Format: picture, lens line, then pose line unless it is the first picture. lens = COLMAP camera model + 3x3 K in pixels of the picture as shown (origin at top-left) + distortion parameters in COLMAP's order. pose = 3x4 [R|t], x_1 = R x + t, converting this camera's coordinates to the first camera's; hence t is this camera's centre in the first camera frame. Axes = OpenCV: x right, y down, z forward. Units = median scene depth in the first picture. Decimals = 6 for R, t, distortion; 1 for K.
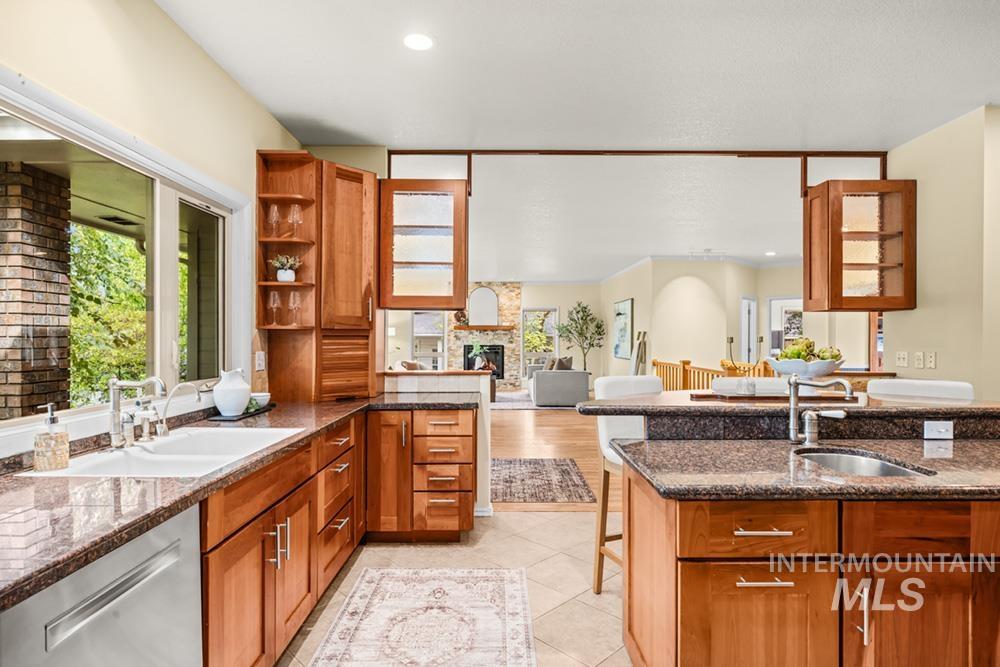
lens RADIAL K [[538.4, 0, 501.4], [0, 538.4, 335.8], [0, 0, 1]] dist [-0.002197, 0.000408]
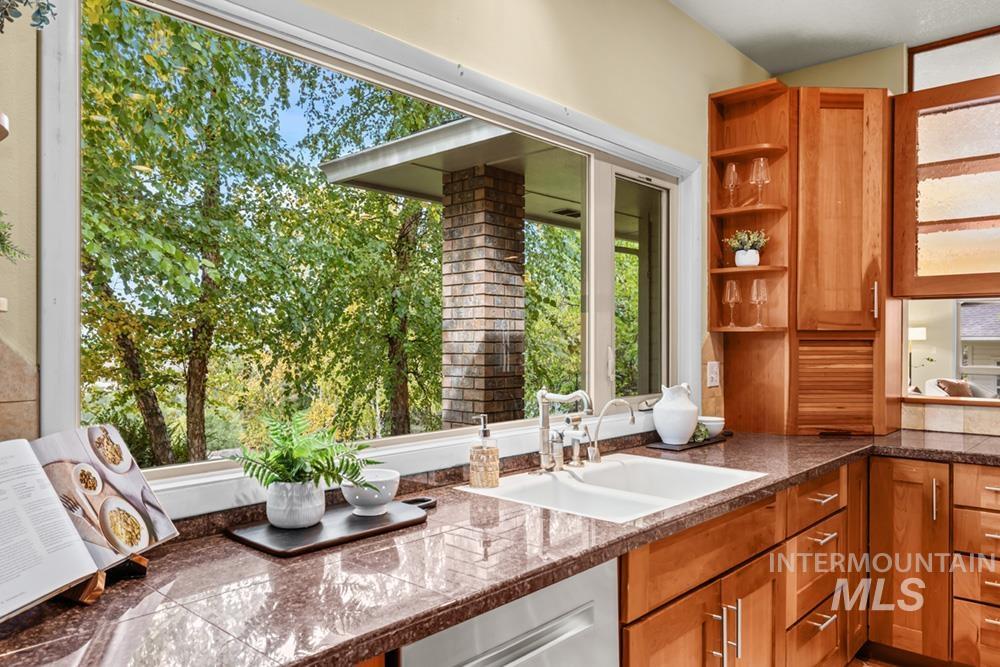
lens RADIAL K [[694.9, 0, 502.1], [0, 694.9, 342.8], [0, 0, 1]] dist [0.006868, -0.007394]
pose [[0.732420, 0.001140, -0.680852, -0.002611], [0.001335, 0.999994, 0.003110, -0.000685], [0.680852, -0.003186, 0.732414, 0.092341]]
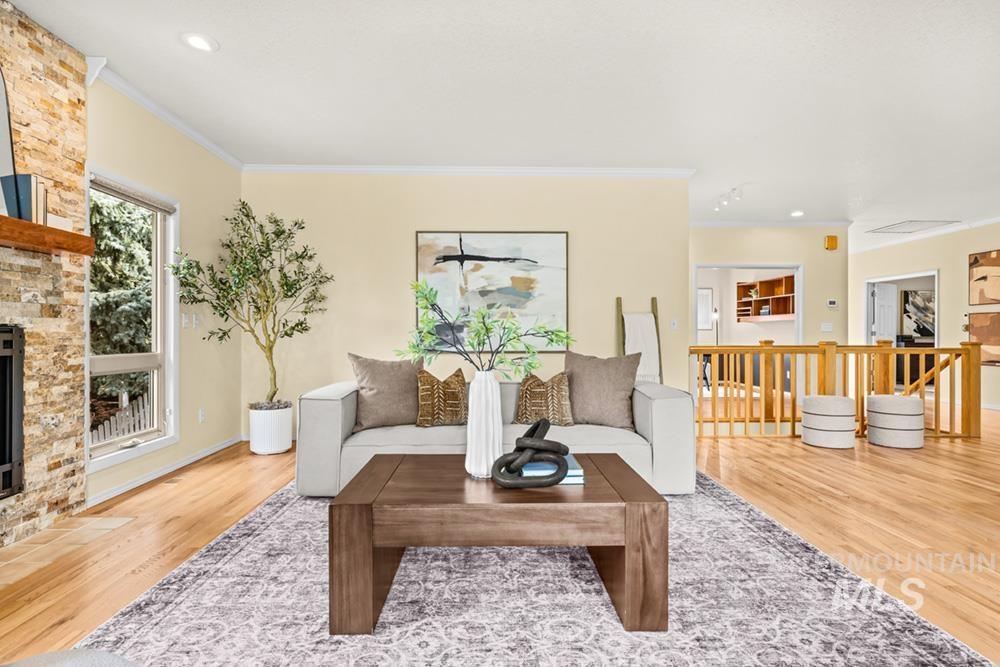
lens RADIAL K [[538.4, 0, 494.8], [0, 538.4, 333.6], [0, 0, 1]] dist [-0.002197, 0.000408]
pose [[-0.010448, 0.002964, 0.999941, -0.143297], [-0.003251, 0.999990, -0.002998, 0.014955], [-0.999940, -0.003282, -0.010439, 0.593263]]
